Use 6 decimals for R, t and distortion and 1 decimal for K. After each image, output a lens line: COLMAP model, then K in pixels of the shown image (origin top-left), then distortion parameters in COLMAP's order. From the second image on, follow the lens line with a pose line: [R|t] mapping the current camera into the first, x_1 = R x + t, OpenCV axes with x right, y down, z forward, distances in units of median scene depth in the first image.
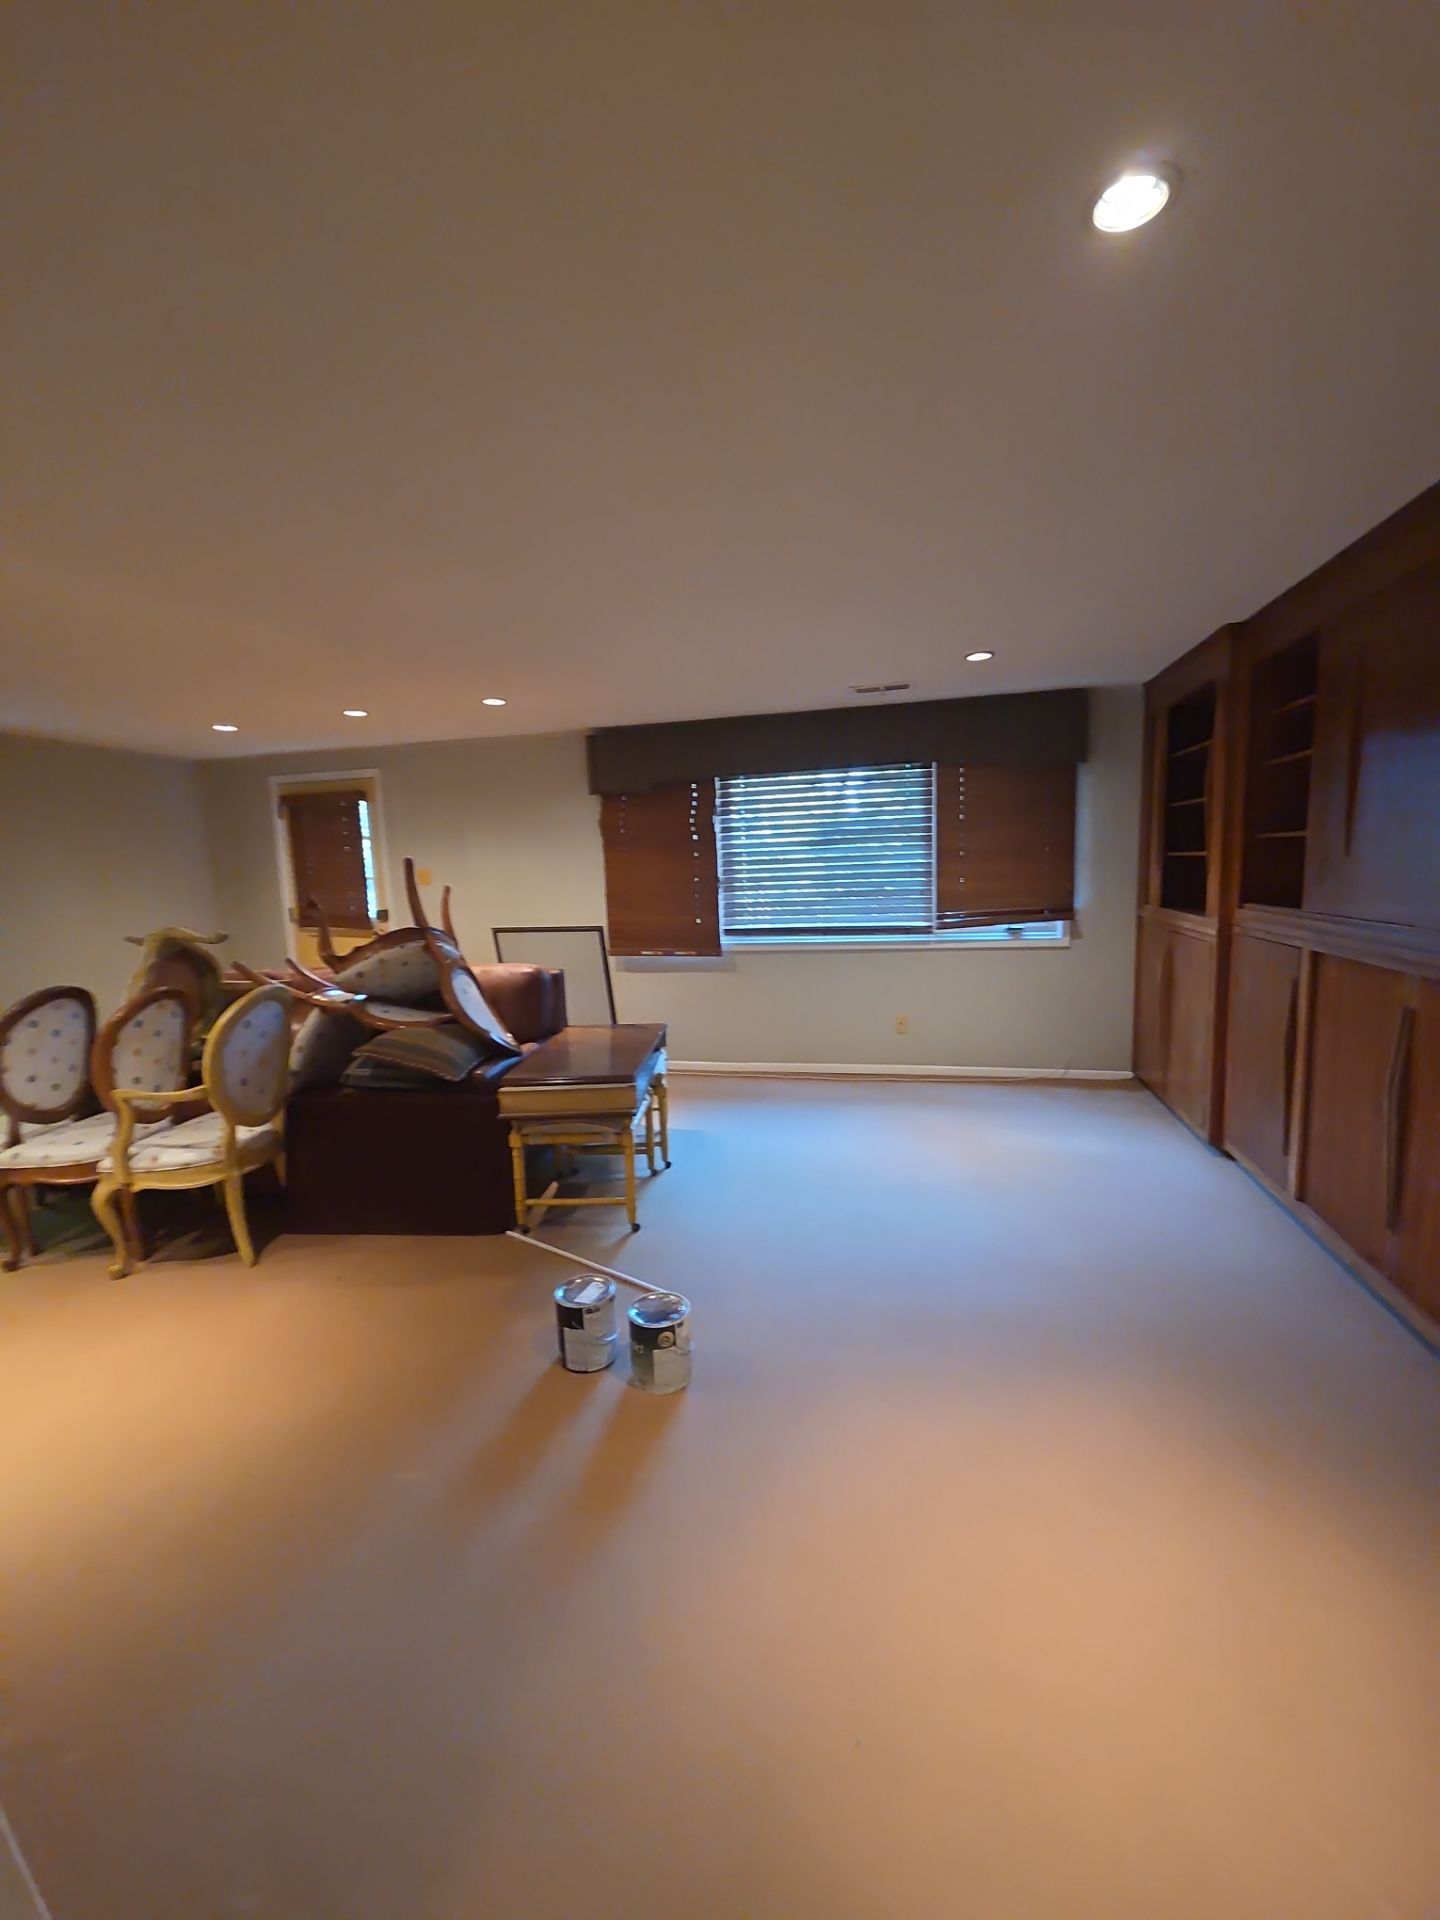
lens RADIAL K [[782.1, 0, 727.2], [0, 782.1, 962.6], [0, 0, 1]] dist [0.007909, -0.002604]
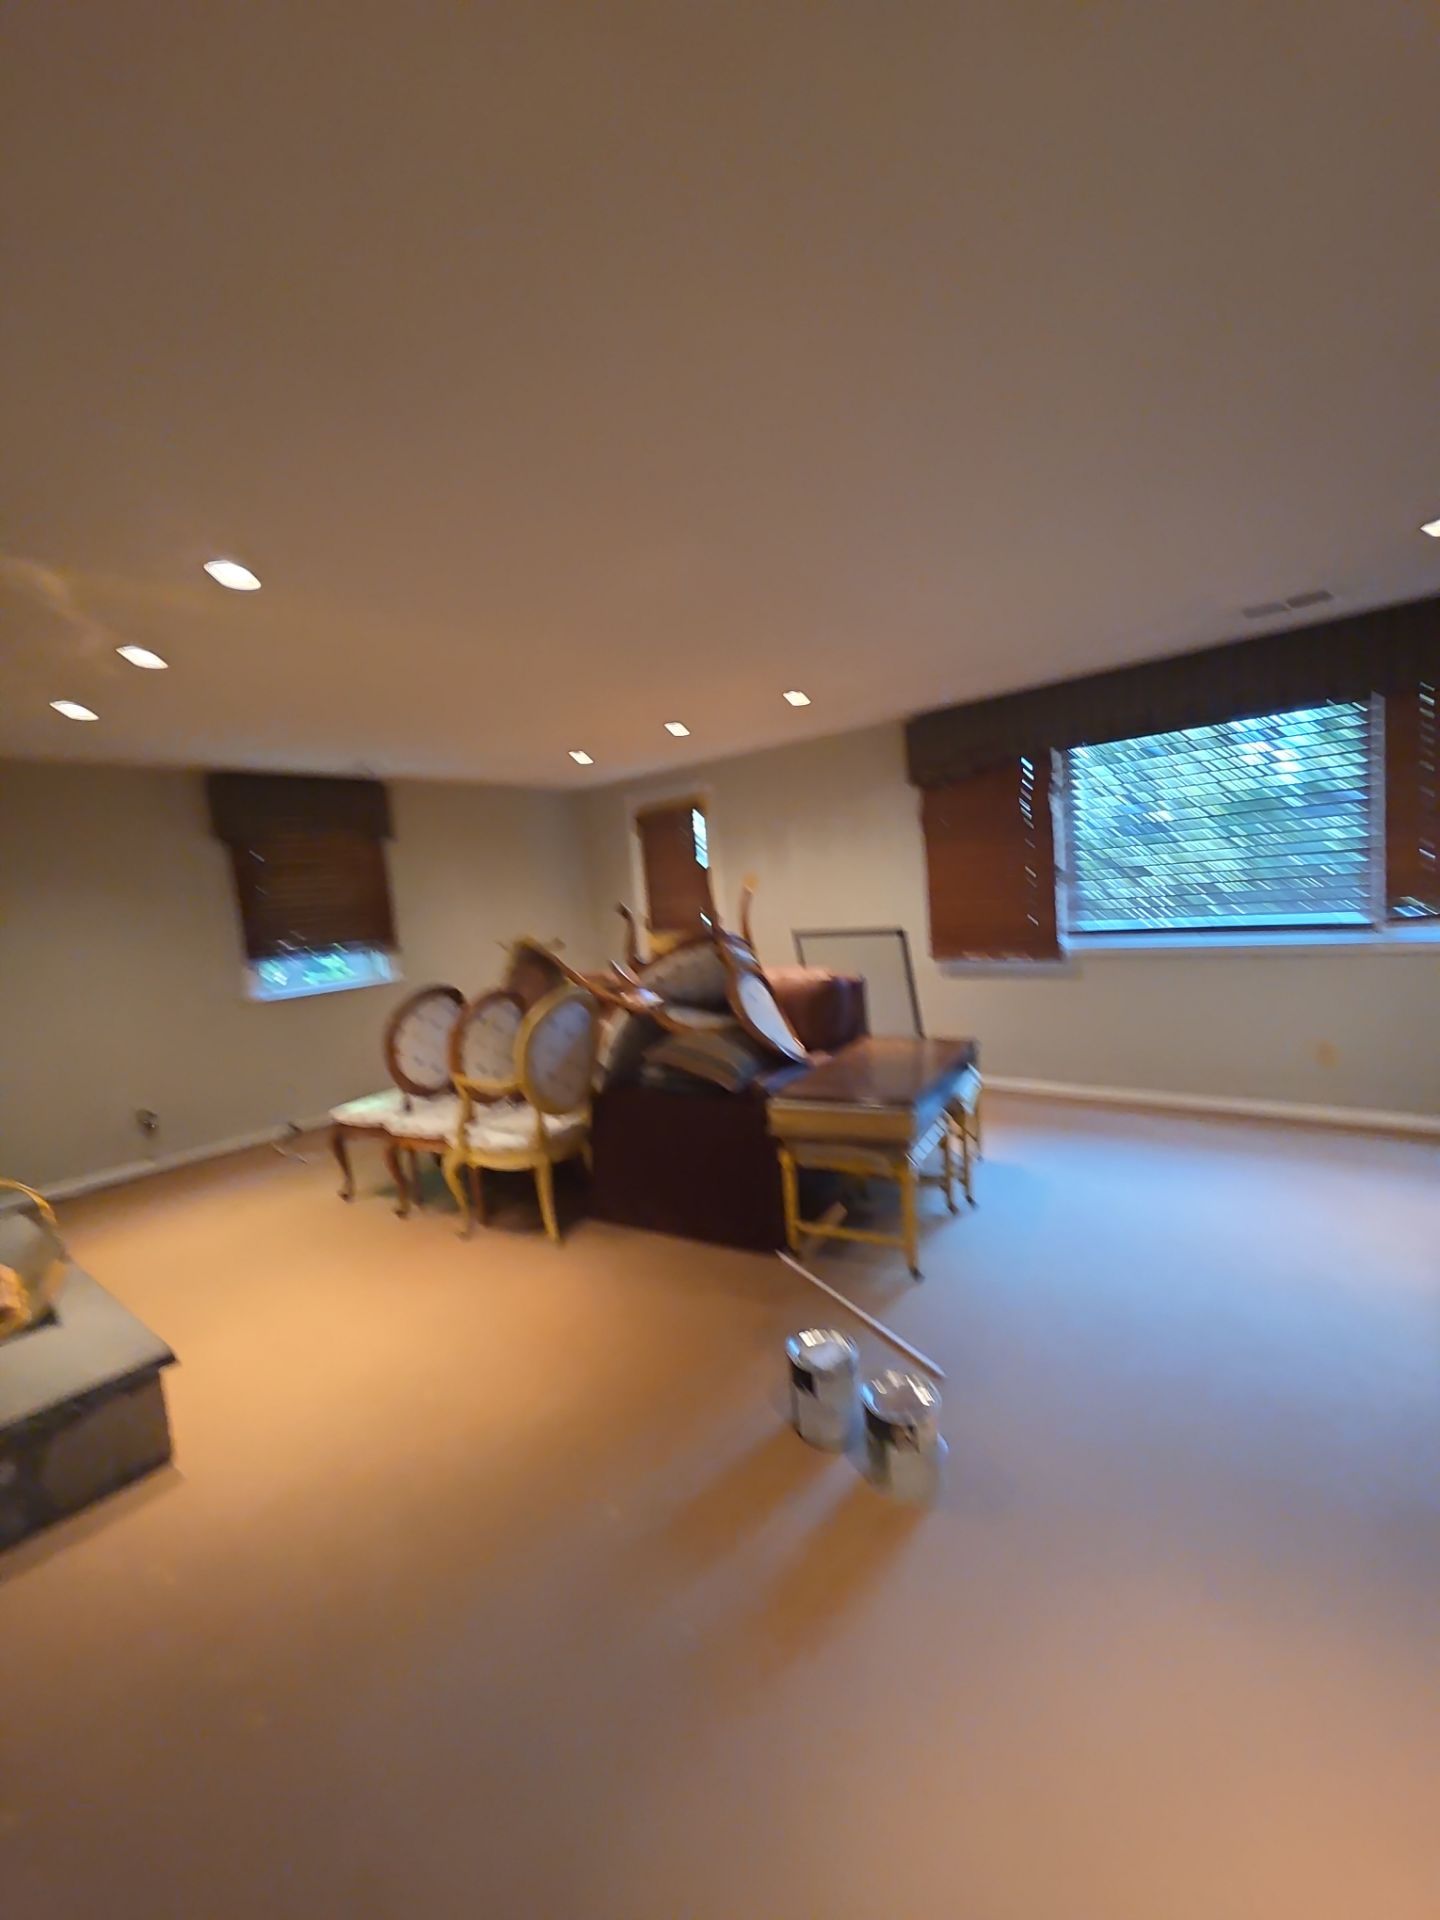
lens RADIAL K [[782.1, 0, 715.8], [0, 782.1, 965.0], [0, 0, 1]] dist [0.007909, -0.002604]
pose [[0.891621, 0.008076, -0.452711, 0.066671], [-0.005890, 0.999963, 0.006238, -0.010270], [0.452744, -0.002896, 0.891636, 0.105776]]
